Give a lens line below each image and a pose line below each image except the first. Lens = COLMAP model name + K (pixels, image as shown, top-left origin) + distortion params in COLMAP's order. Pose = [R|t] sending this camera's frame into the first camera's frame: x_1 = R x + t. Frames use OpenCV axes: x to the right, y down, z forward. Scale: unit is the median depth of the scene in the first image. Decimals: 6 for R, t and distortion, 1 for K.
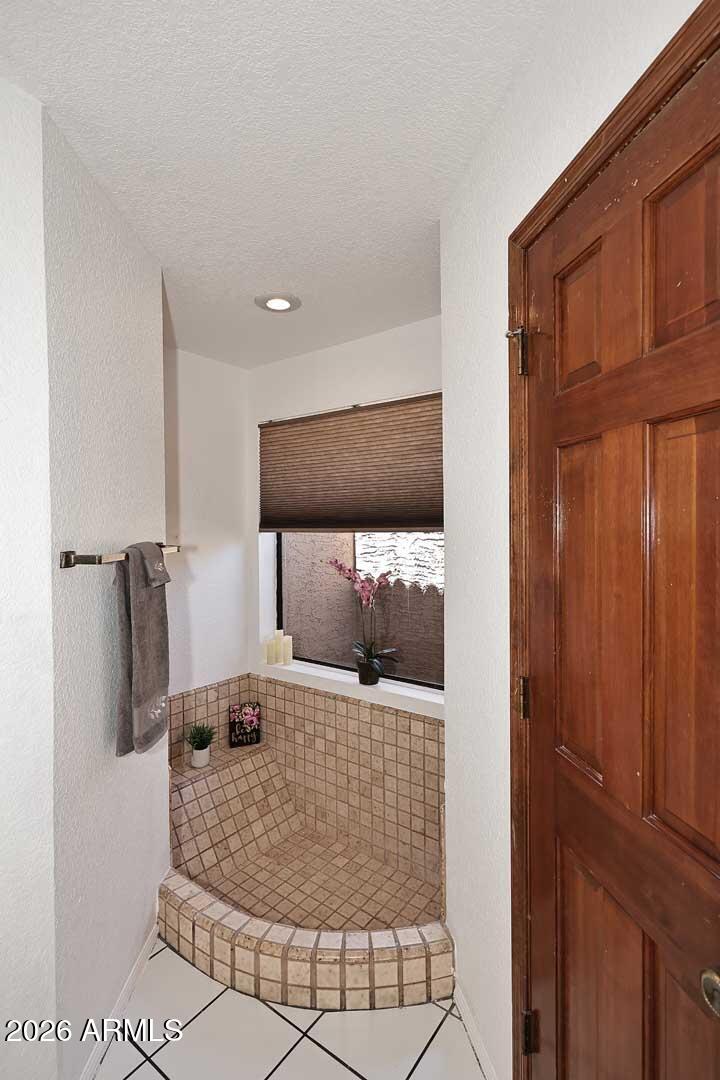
lens RADIAL K [[507.7, 0, 360.0], [0, 507.7, 540.0], [0, 0, 1]] dist [0.001656, -0.000224]
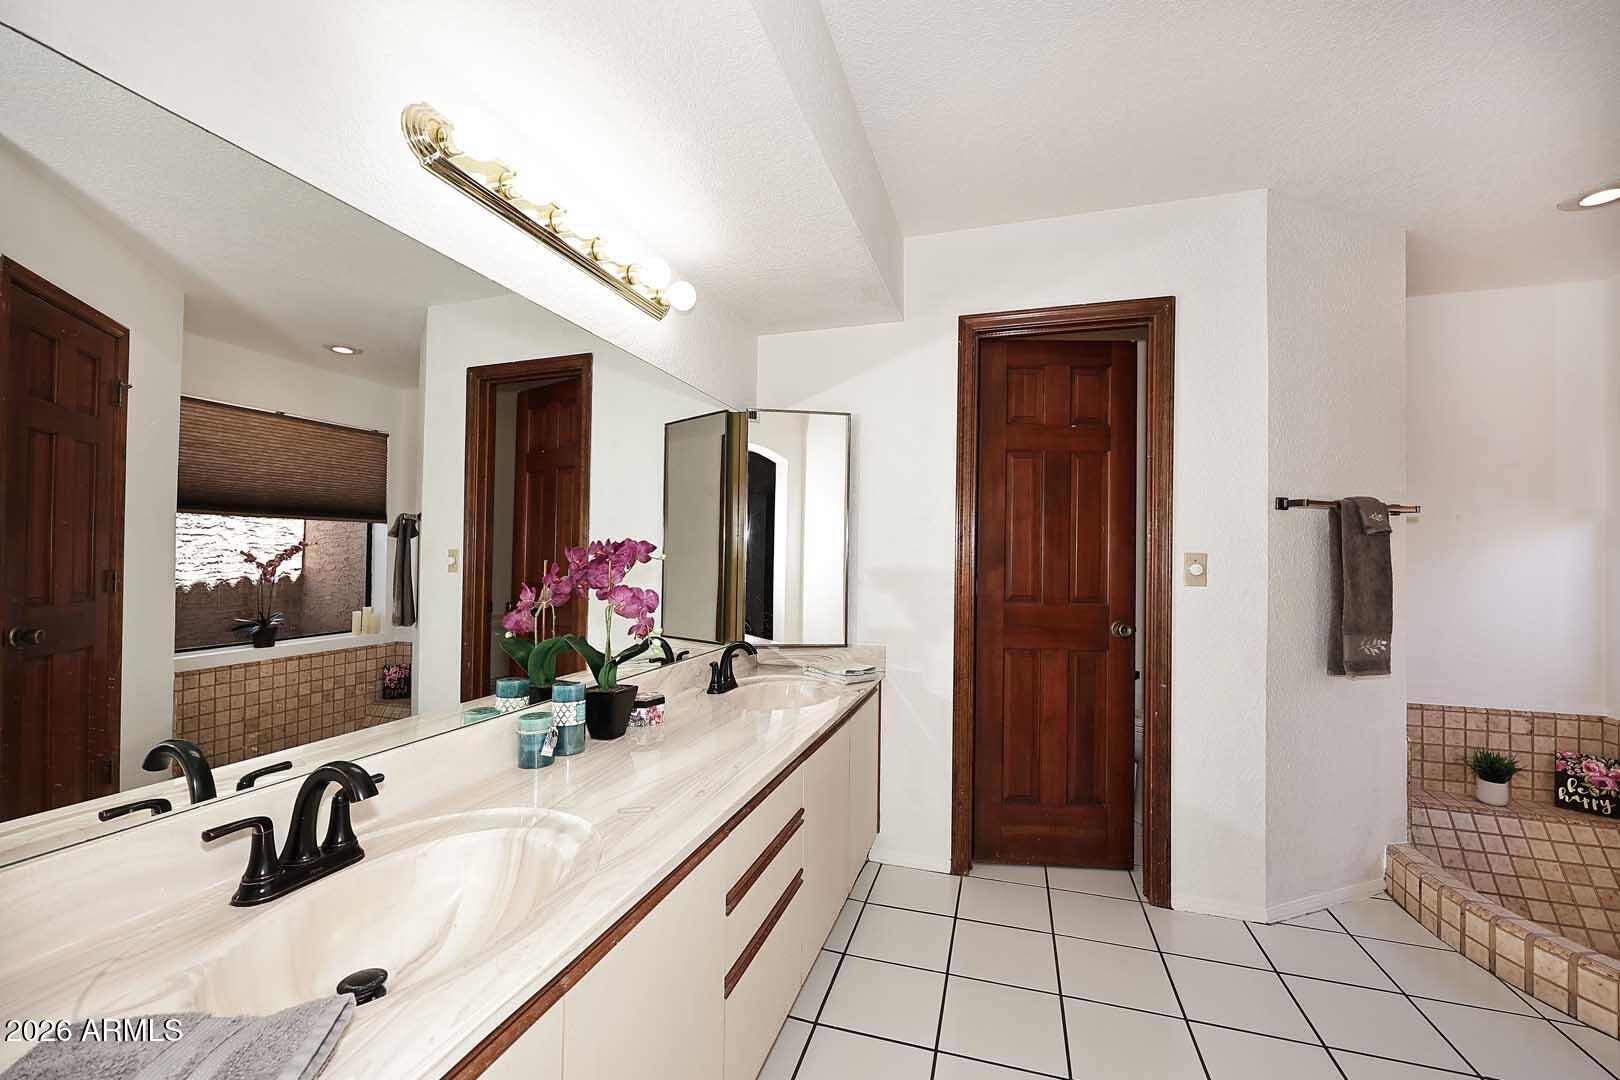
lens RADIAL K [[651.4, 0, 810.0], [0, 651.4, 540.0], [0, 0, 1]] dist [0.000408, -0.000855]
pose [[0.324904, -0.017148, -0.945591, 0.504438], [-0.041748, 0.998601, -0.032454, 0.186185], [0.944825, 0.050021, 0.323734, -0.575885]]
